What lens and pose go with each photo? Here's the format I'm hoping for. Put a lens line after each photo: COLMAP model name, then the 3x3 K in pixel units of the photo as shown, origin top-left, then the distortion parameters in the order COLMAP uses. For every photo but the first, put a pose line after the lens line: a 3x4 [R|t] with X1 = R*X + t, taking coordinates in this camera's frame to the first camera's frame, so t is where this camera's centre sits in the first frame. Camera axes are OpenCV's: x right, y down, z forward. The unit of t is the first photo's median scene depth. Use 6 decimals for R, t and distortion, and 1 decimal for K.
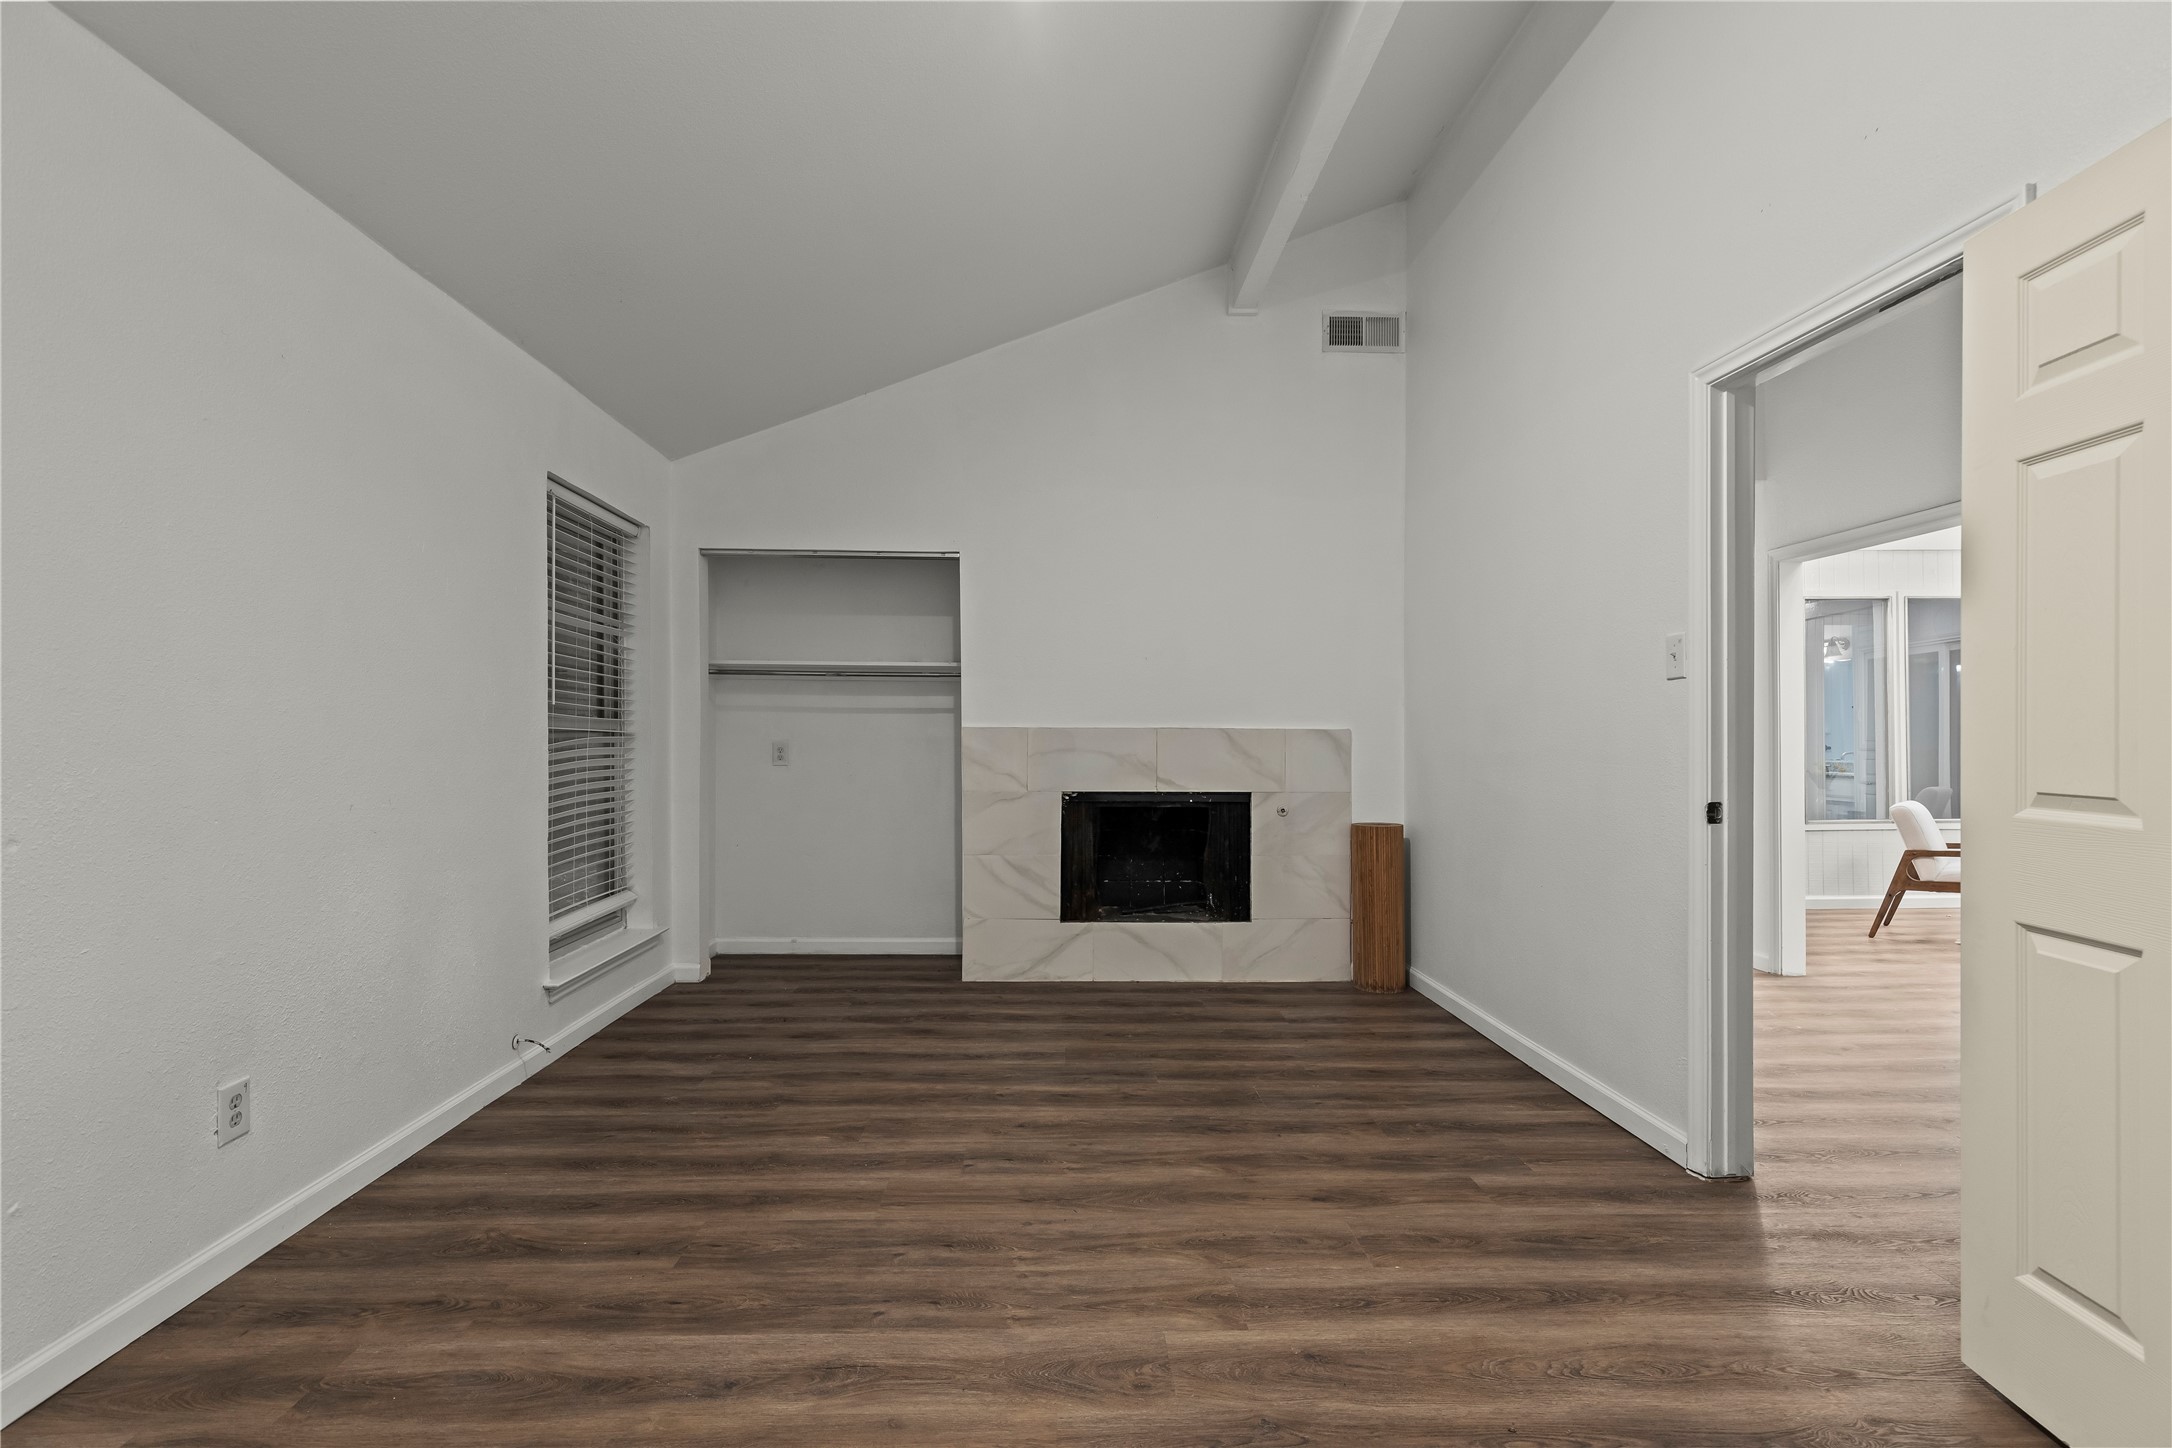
lens RADIAL K [[971.0, 0, 1068.7], [0, 971.0, 726.0], [0, 0, 1]] dist [0.010666, -0.001778]
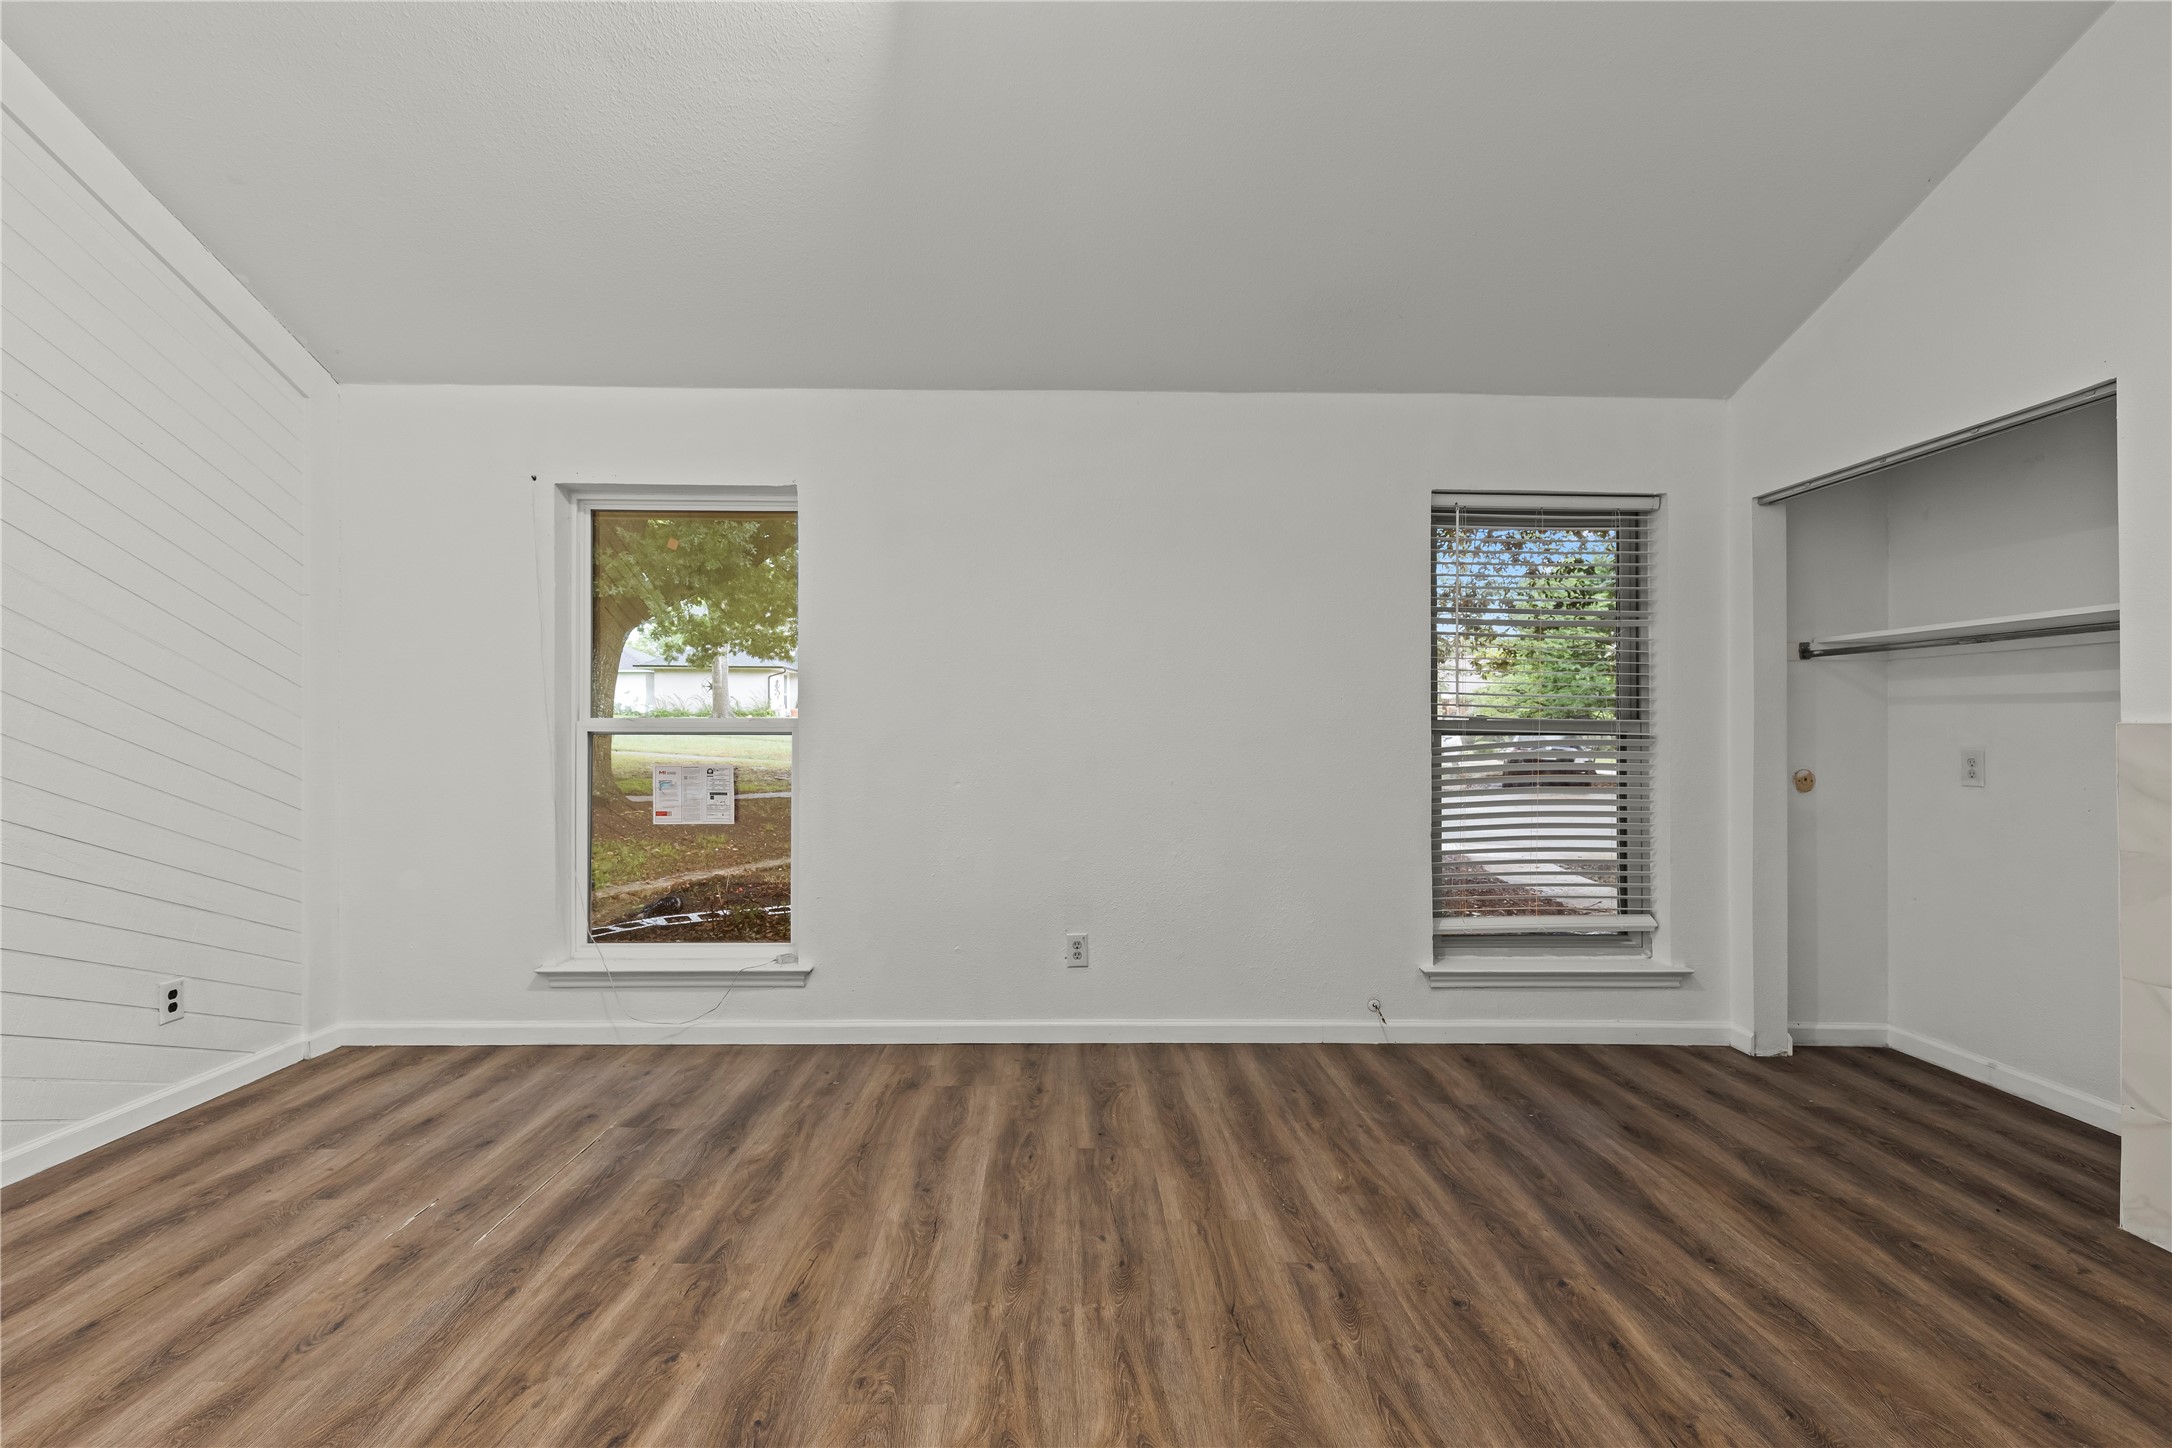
lens RADIAL K [[971.0, 0, 1068.7], [0, 971.0, 726.0], [0, 0, 1]] dist [0.010666, -0.001778]
pose [[0.000658, -0.007626, -0.999971, 0.629244], [0.003586, 0.999965, -0.007624, 0.005191], [0.999993, -0.003580, 0.000685, 0.704727]]
